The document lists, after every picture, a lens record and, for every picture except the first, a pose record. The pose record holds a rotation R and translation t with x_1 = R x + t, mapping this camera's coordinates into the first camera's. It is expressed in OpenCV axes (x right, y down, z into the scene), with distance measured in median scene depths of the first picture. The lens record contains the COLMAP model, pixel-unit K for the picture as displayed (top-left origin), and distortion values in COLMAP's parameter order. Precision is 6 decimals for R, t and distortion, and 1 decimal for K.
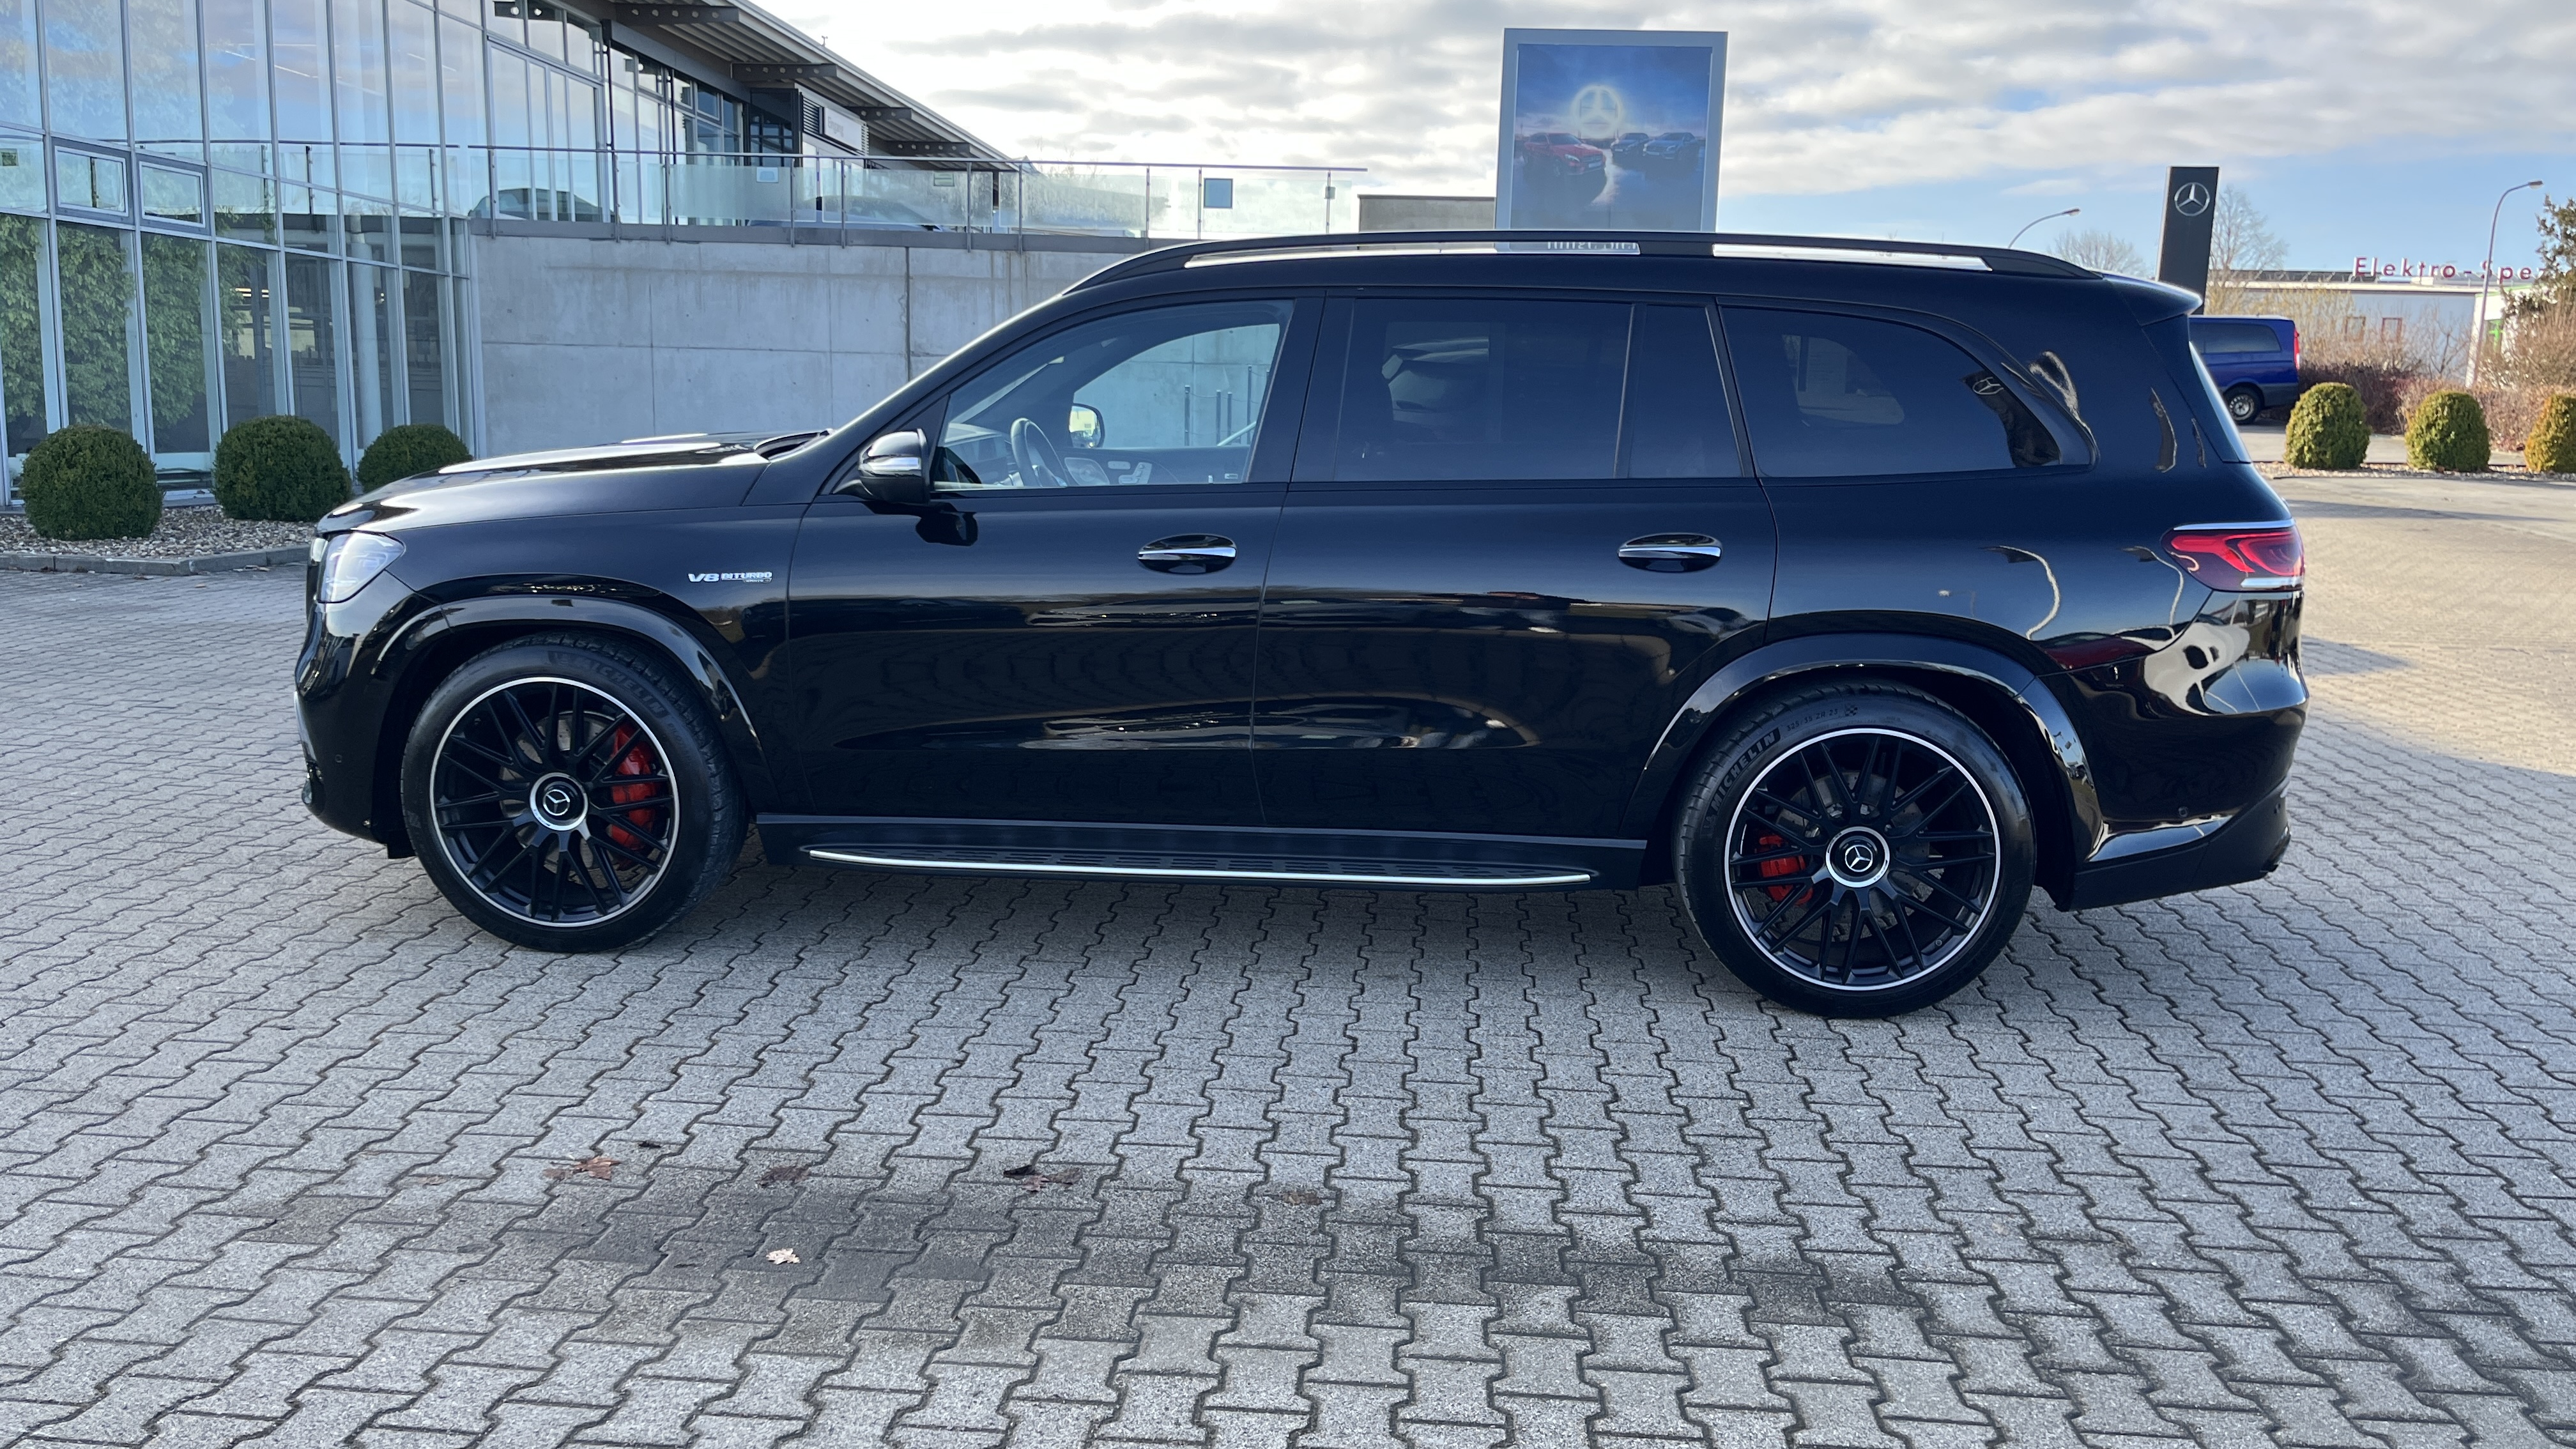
lens RADIAL K [[1939.4, 0, 1297.6], [0, 1939.4, 717.4], [0, 0, 1]] dist [0.060478, -0.067240]
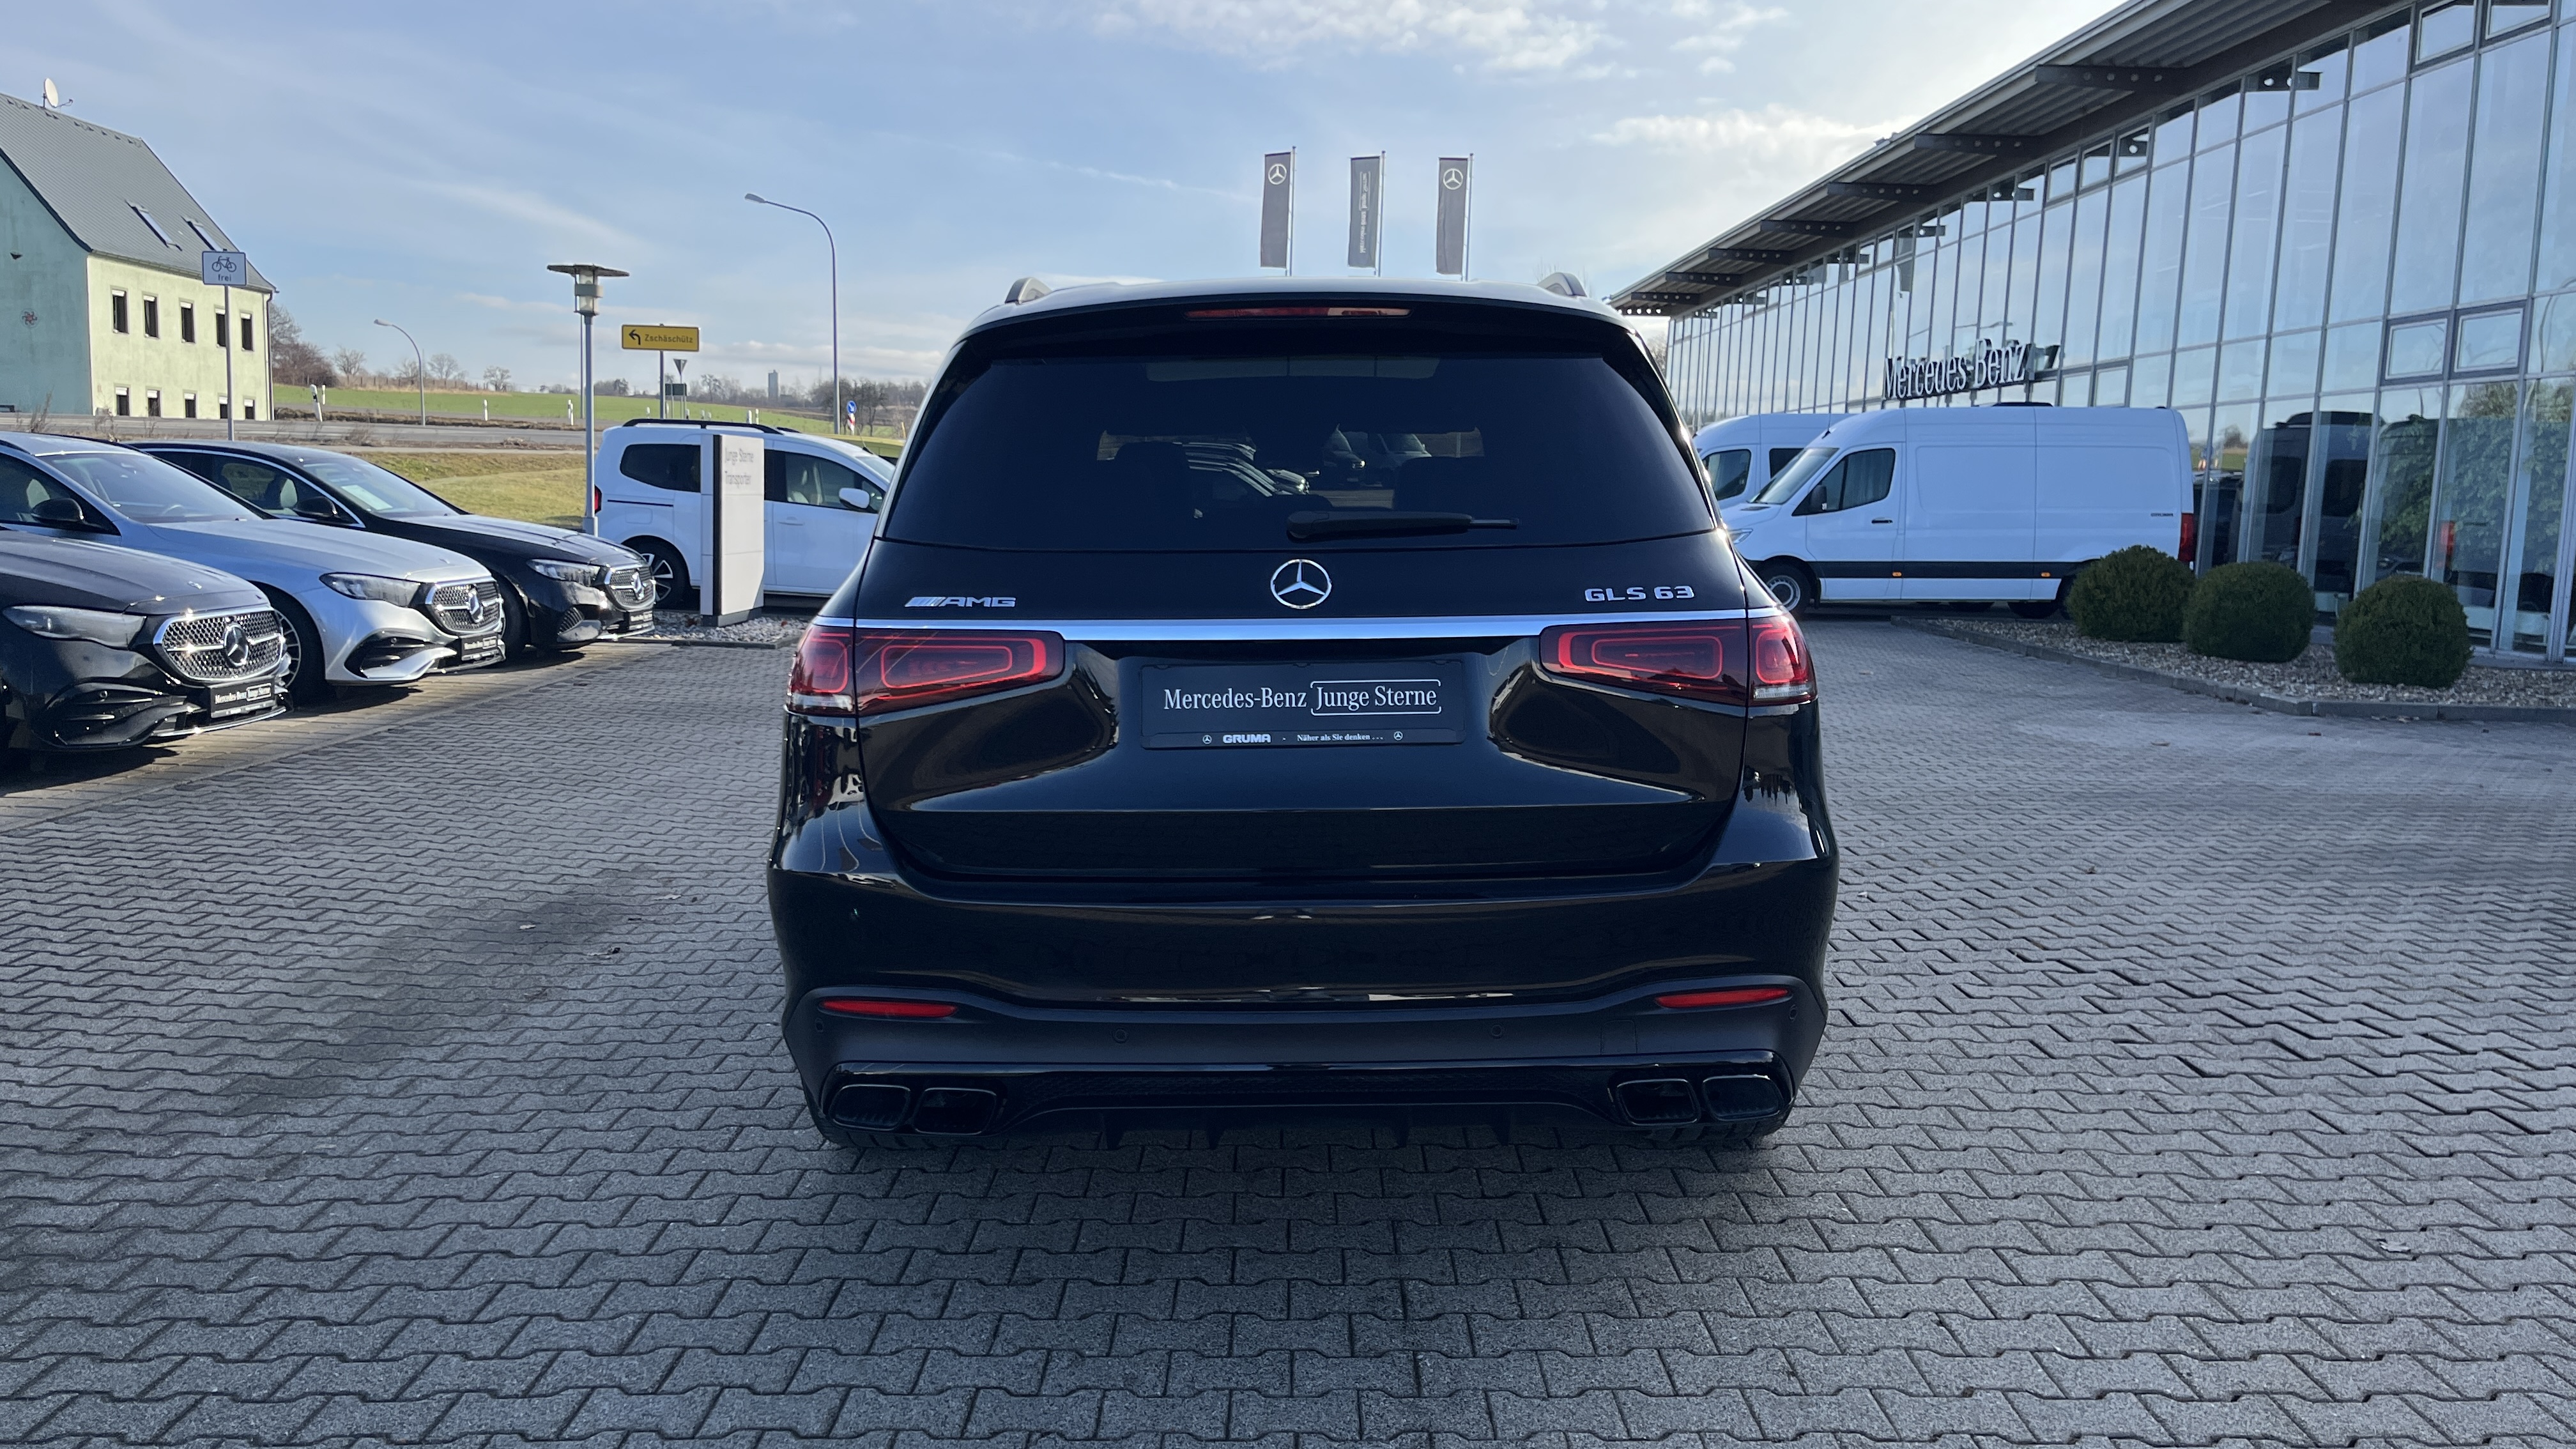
lens RADIAL K [[1939.4, 0, 1297.6], [0, 1939.4, 717.4], [0, 0, 1]] dist [0.060478, -0.067240]
pose [[0.091627, 0.091875, -0.991546, 0.691659], [-0.184932, 0.979983, 0.073714, -0.083783], [0.978471, 0.176614, 0.106783, 0.618904]]
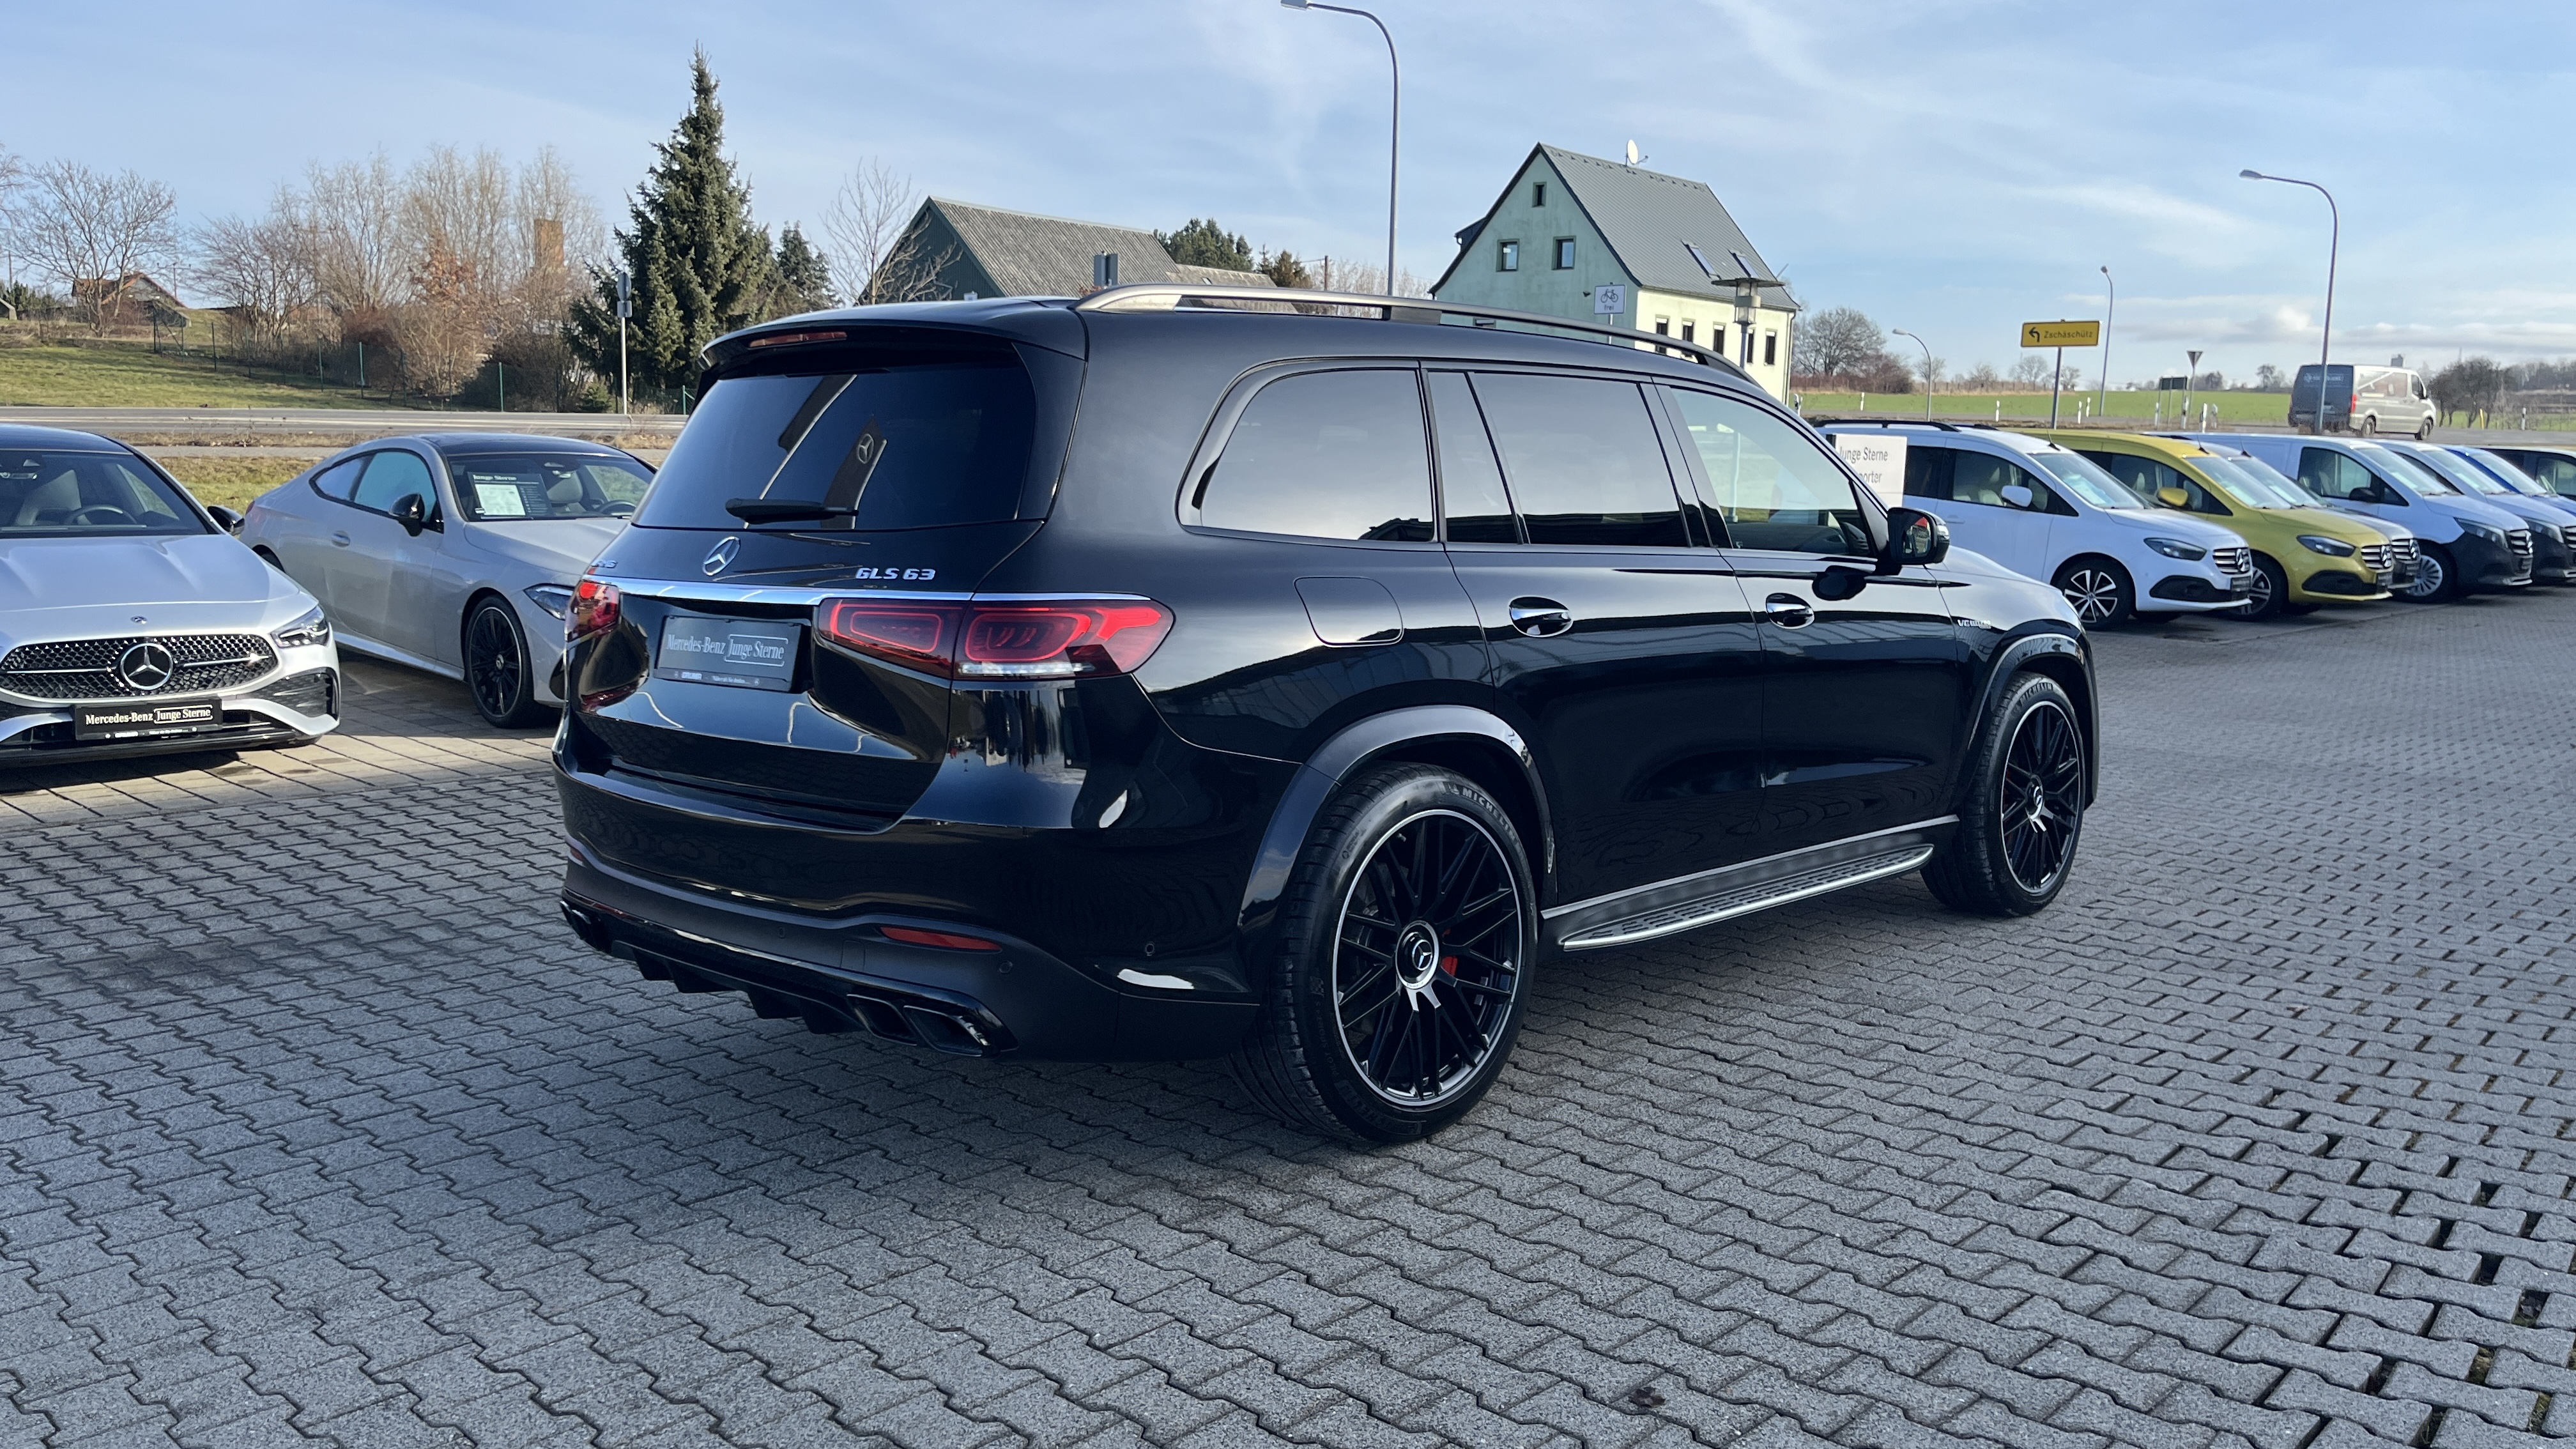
lens RADIAL K [[1939.4, 0, 1297.6], [0, 1939.4, 717.4], [0, 0, 1]] dist [0.060478, -0.067240]
pose [[-0.619845, 0.067120, -0.781848, 0.602074], [-0.164490, 0.963087, 0.213086, -0.171023], [0.767291, 0.260687, -0.585924, 1.066189]]
